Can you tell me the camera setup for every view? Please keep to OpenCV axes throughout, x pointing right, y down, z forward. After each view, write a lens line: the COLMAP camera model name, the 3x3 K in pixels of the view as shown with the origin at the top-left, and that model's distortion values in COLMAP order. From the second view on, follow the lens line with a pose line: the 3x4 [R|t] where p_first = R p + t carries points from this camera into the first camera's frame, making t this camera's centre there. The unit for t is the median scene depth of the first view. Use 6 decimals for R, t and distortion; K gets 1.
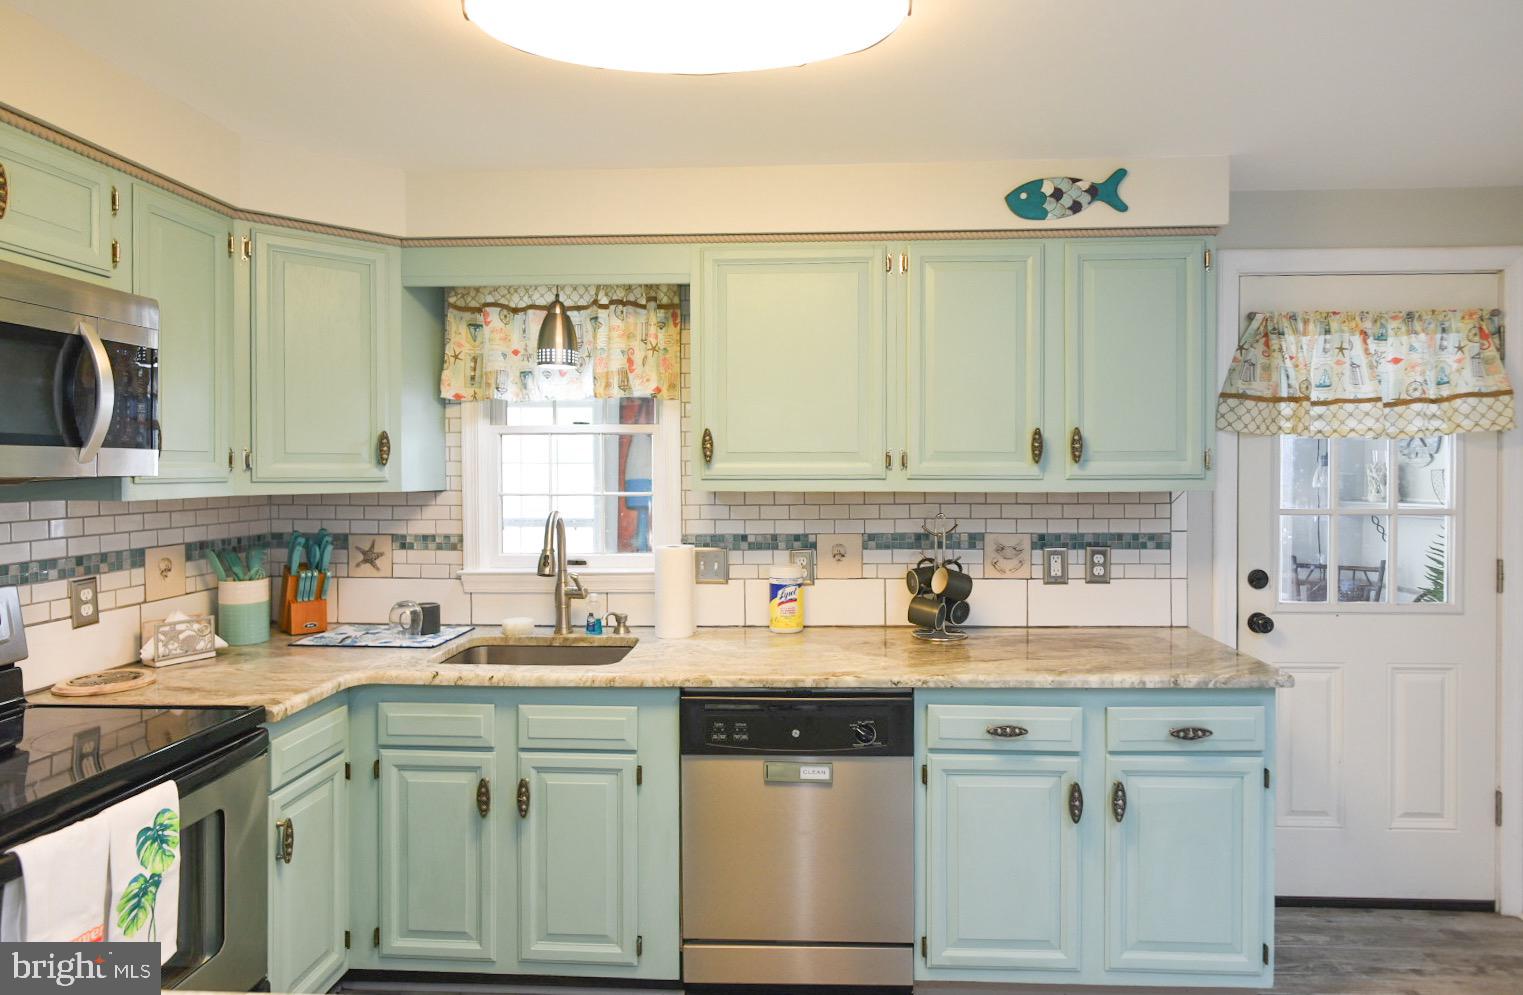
lens RADIAL K [[905.8, 0, 798.3], [0, 905.8, 488.1], [0, 0, 1]] dist [-0.000336, 0.000610]
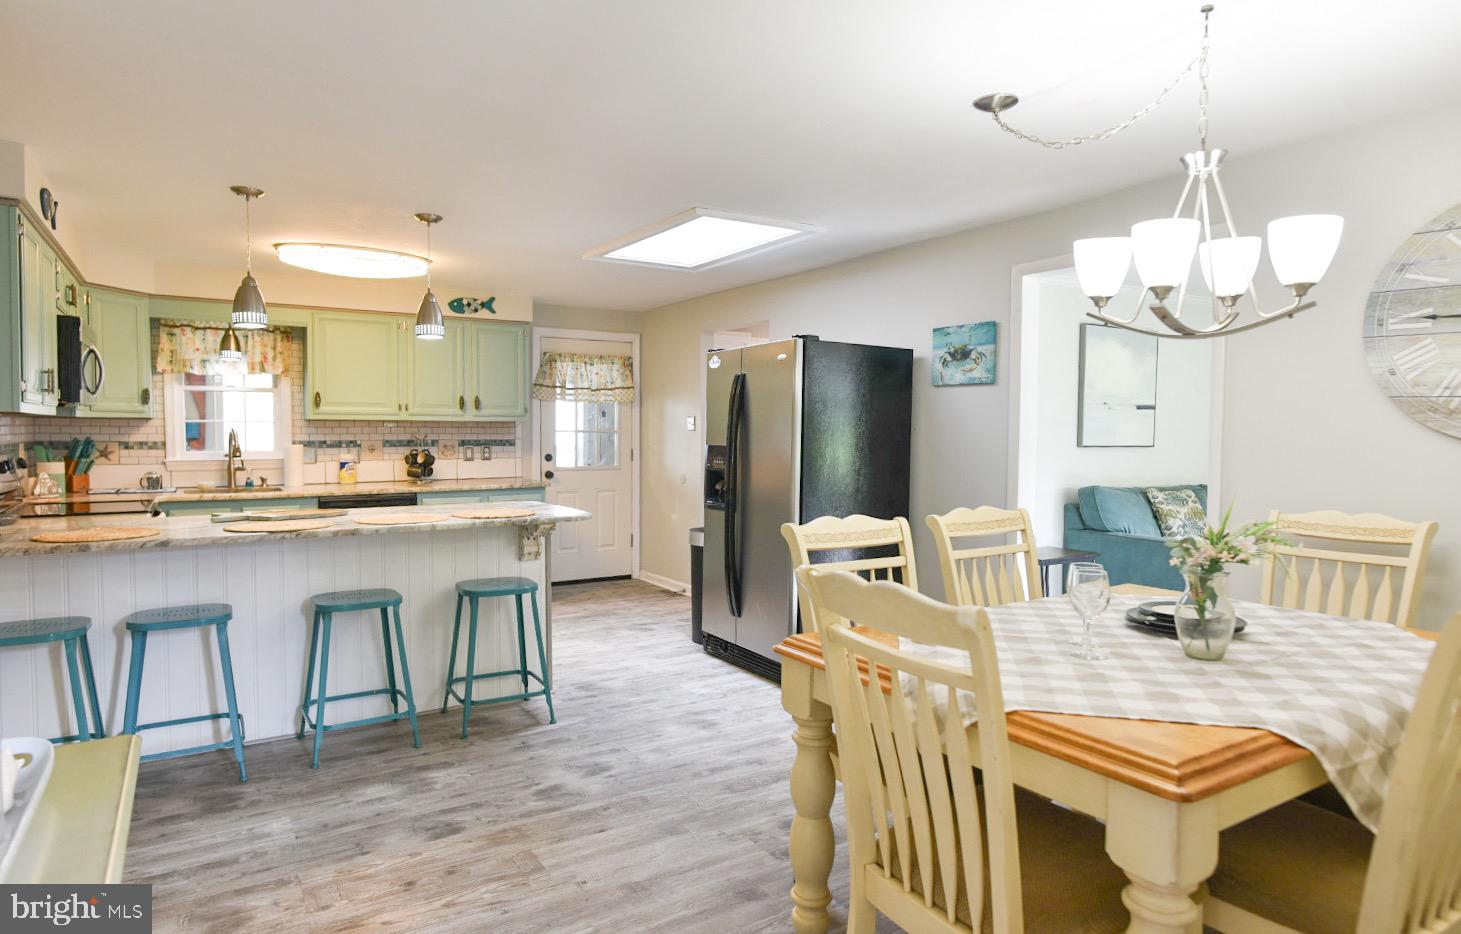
lens RADIAL K [[853.6, 0, 710.2], [0, 853.6, 466.3], [0, 0, 1]] dist [-0.000055, 0.000583]
pose [[0.844651, -0.015799, 0.535084, -0.392770], [0.002707, 0.999678, 0.025243, 0.066621], [-0.535310, -0.019872, 0.844422, -1.272620]]
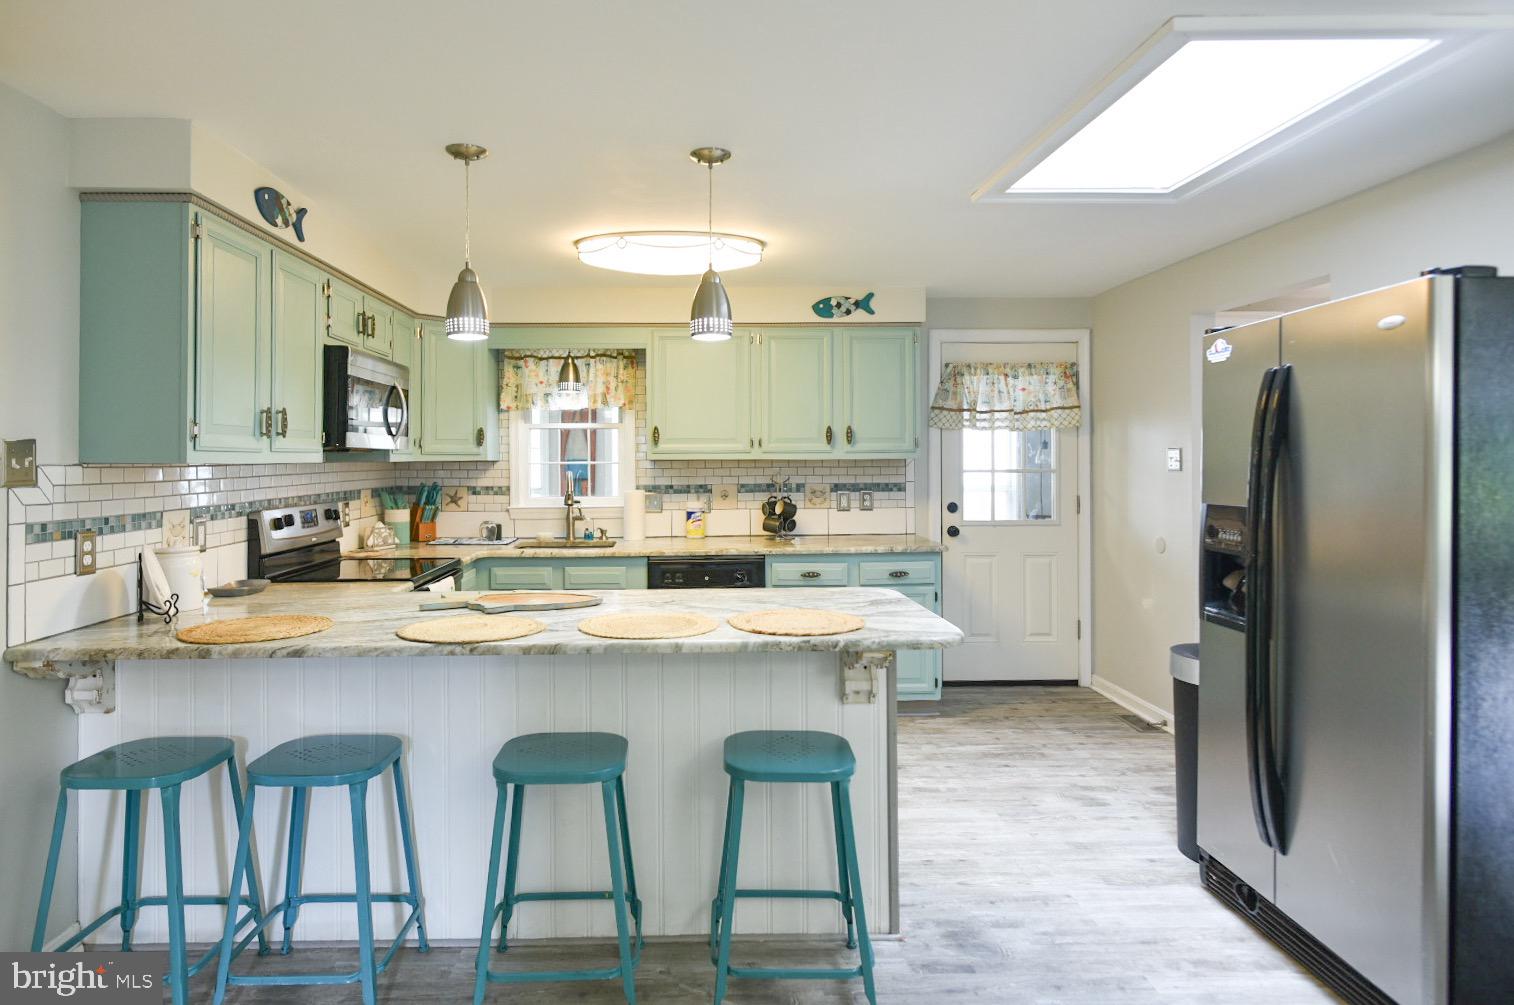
lens RADIAL K [[881.9, 0, 699.0], [0, 881.9, 460.6], [0, 0, 1]] dist [-0.002588, 0.000044]
pose [[0.999090, -0.001762, 0.042626, -0.083514], [0.002567, 0.999819, -0.018858, 0.037937], [-0.042585, 0.018950, 0.998913, -0.776377]]
